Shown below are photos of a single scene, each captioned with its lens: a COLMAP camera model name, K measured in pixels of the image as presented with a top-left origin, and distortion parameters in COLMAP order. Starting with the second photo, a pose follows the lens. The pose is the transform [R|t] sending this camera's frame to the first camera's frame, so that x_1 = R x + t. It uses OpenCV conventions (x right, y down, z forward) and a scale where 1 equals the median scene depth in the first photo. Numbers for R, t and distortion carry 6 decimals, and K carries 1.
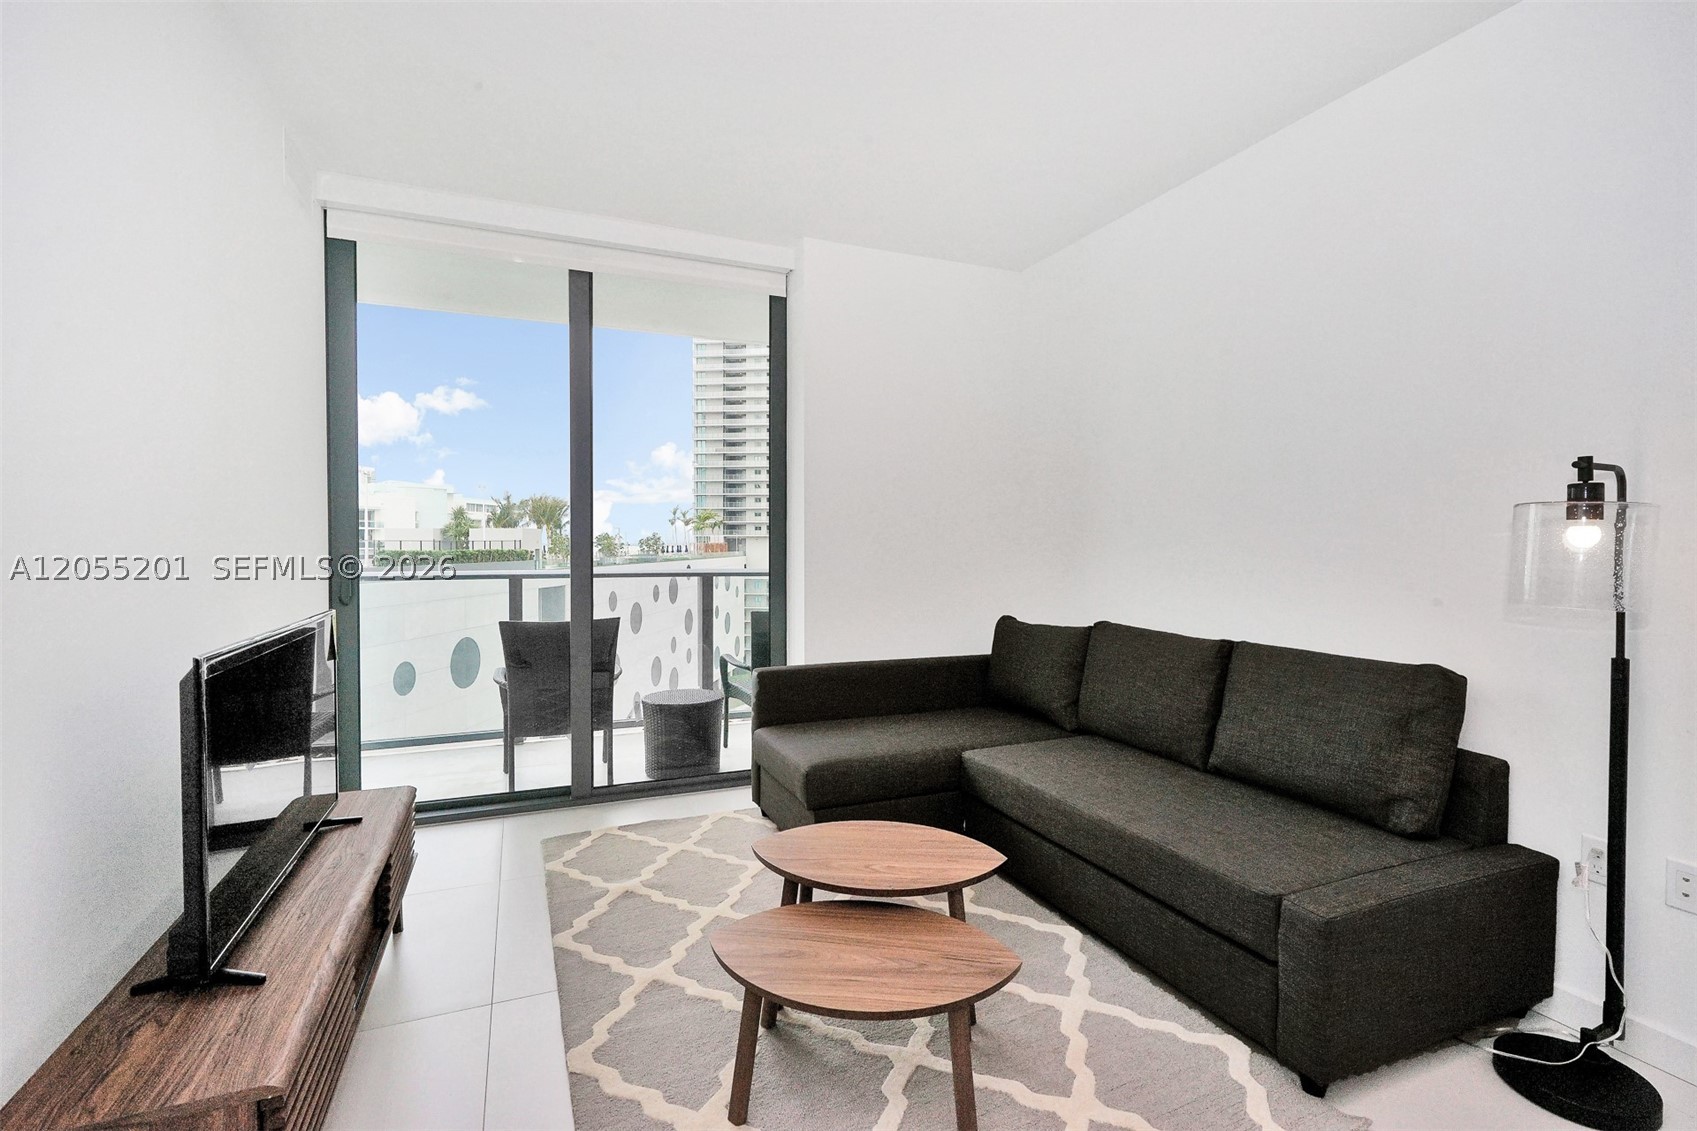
lens RADIAL K [[768.0, 0, 843.1], [0, 768.0, 559.9], [0, 0, 1]] dist [-0.000341, 0.001312]
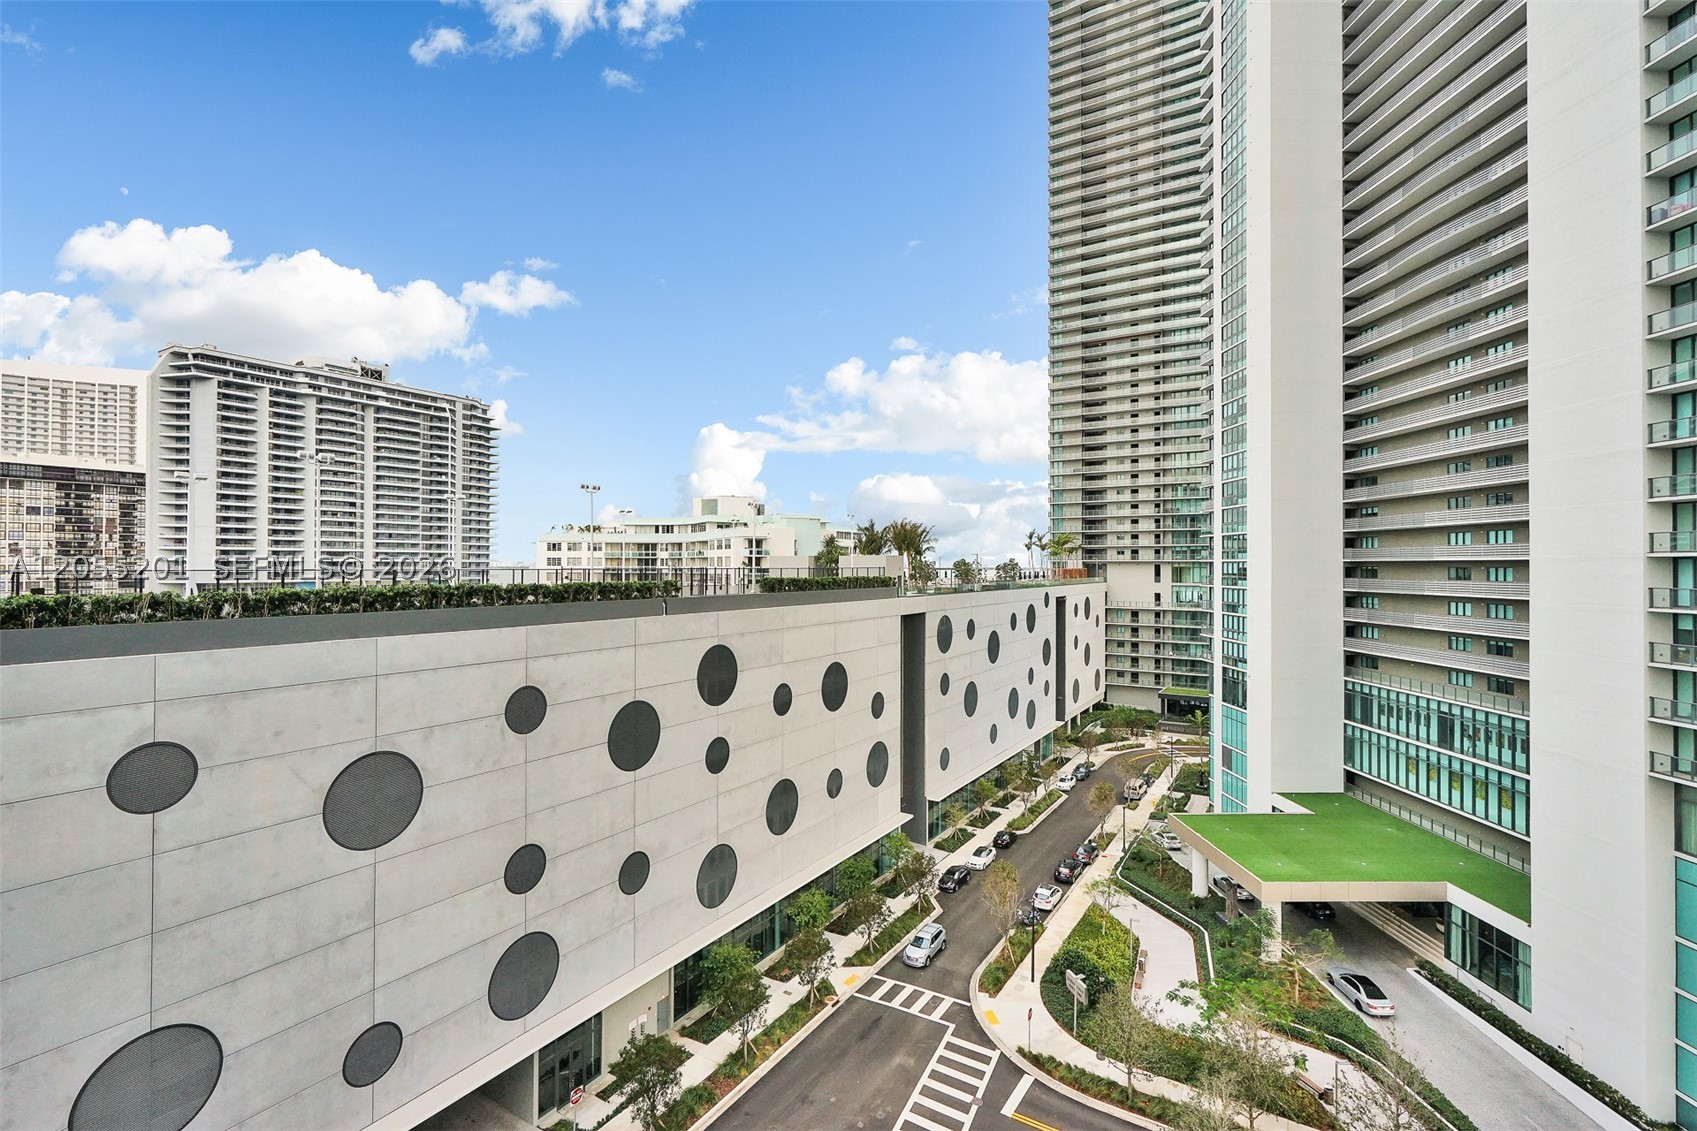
lens RADIAL K [[766.2, 0, 844.0], [0, 766.2, 561.8], [0, 0, 1]] dist [-0.015960, 0.004385]
pose [[0.902411, -0.002597, -0.430868, -0.542061], [-0.009828, 0.999598, -0.026608, -0.090753], [0.430764, 0.028246, 0.902023, 1.070967]]
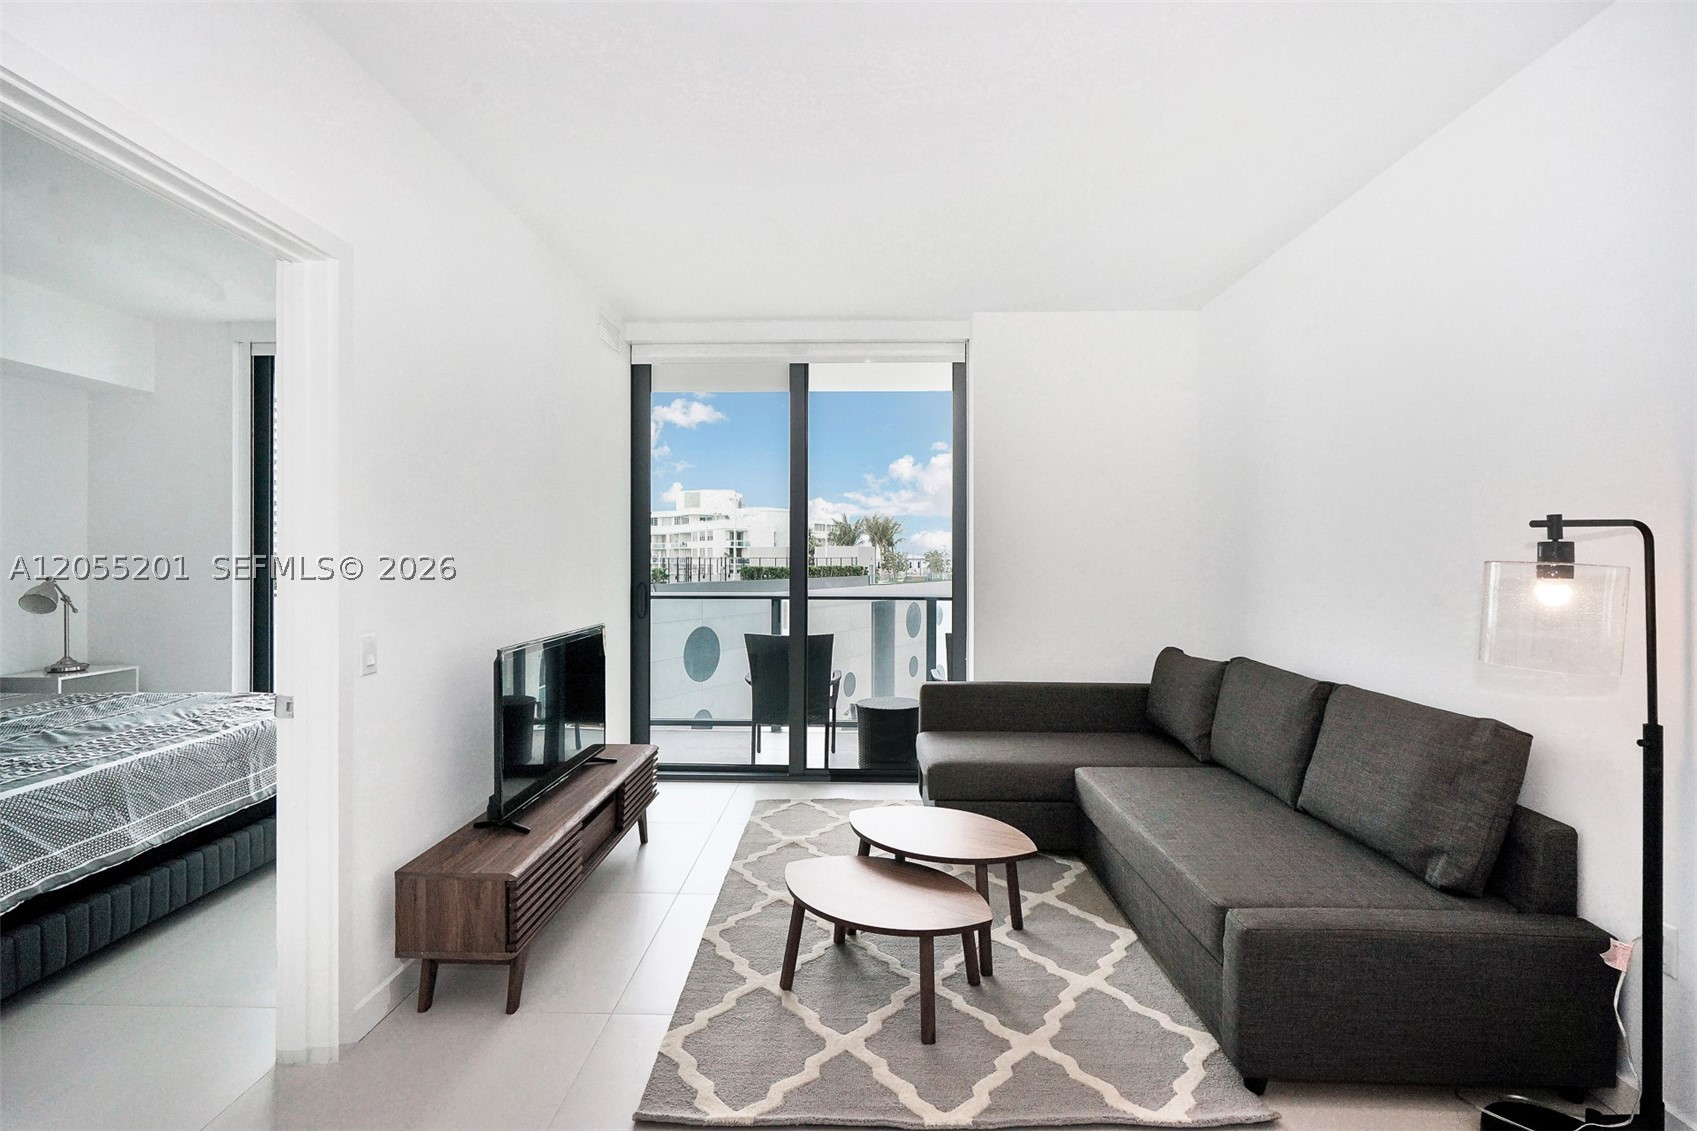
lens RADIAL K [[768.0, 0, 843.1], [0, 768.0, 559.9], [0, 0, 1]] dist [-0.000341, 0.001312]
pose [[0.911694, 0.001274, -0.410867, 0.228337], [-0.009955, 0.999770, -0.018990, -0.020847], [0.410748, 0.021404, 0.911498, -0.121251]]
